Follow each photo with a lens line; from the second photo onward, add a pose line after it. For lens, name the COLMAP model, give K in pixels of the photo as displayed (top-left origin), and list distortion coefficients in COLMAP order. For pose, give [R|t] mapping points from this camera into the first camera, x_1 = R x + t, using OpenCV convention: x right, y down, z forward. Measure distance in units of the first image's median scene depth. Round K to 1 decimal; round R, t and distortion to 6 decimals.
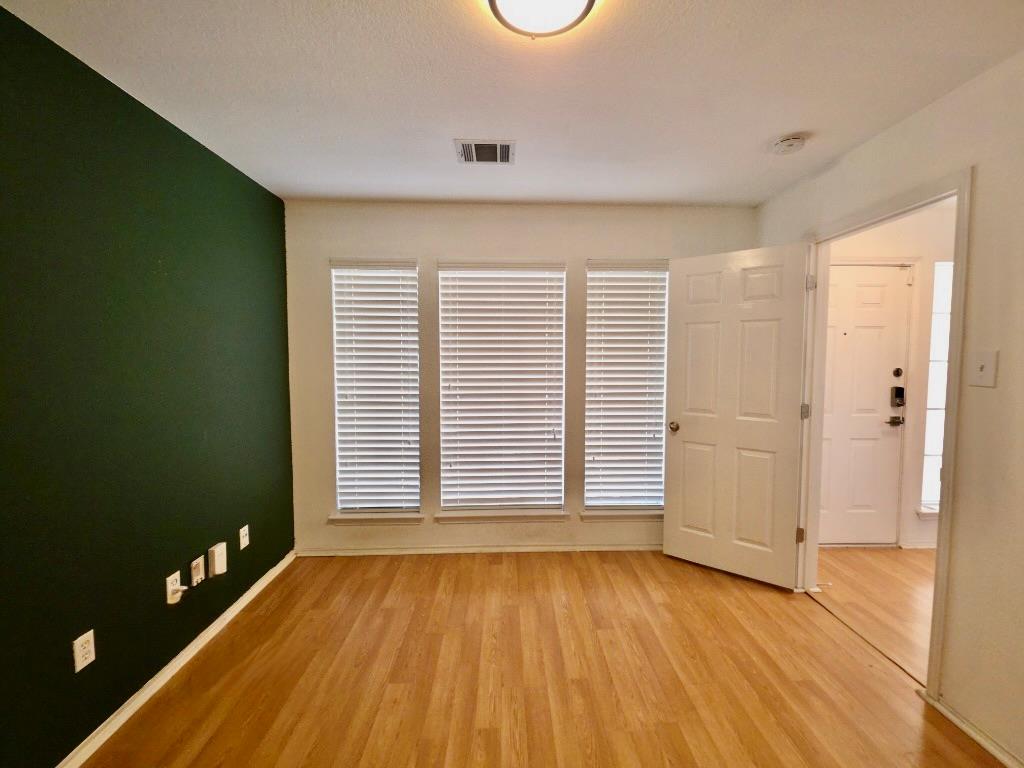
lens RADIAL K [[424.4, 0, 517.0], [0, 424.4, 378.4], [0, 0, 1]] dist [0.030201, -0.000171]
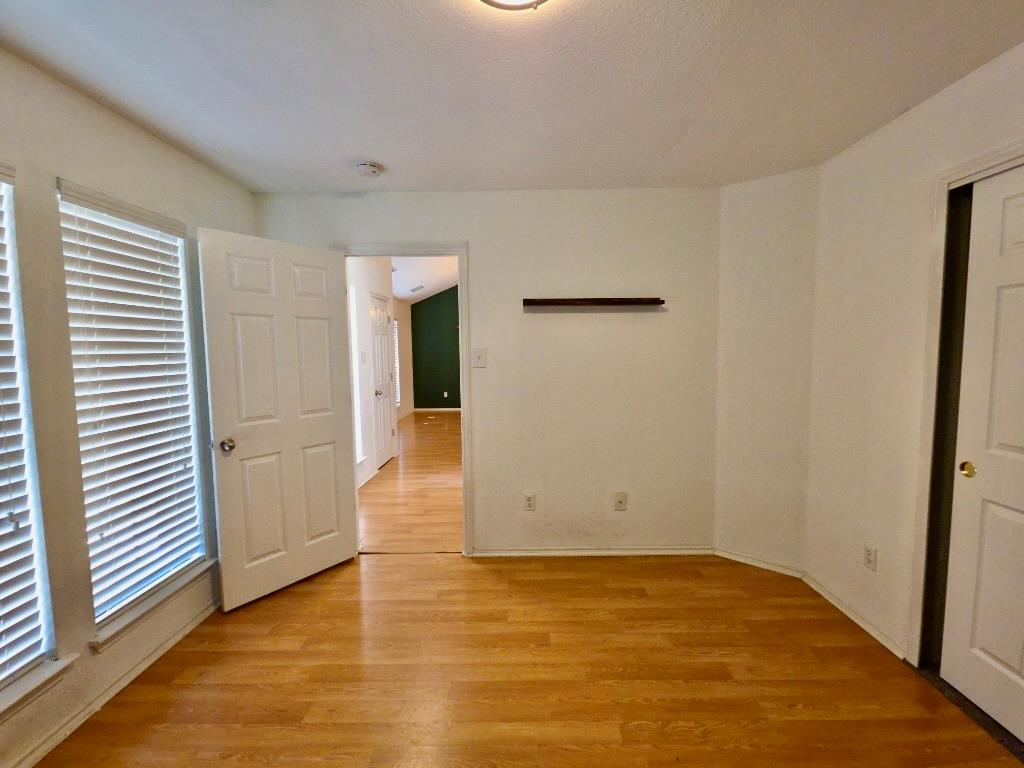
lens RADIAL K [[424.4, 0, 517.0], [0, 424.4, 378.4], [0, 0, 1]] dist [0.030201, -0.000171]
pose [[0.057329, -0.075408, 0.995503, -0.386756], [0.067916, 0.995128, 0.071469, -0.029251], [-0.996043, 0.063514, 0.062171, 0.421662]]
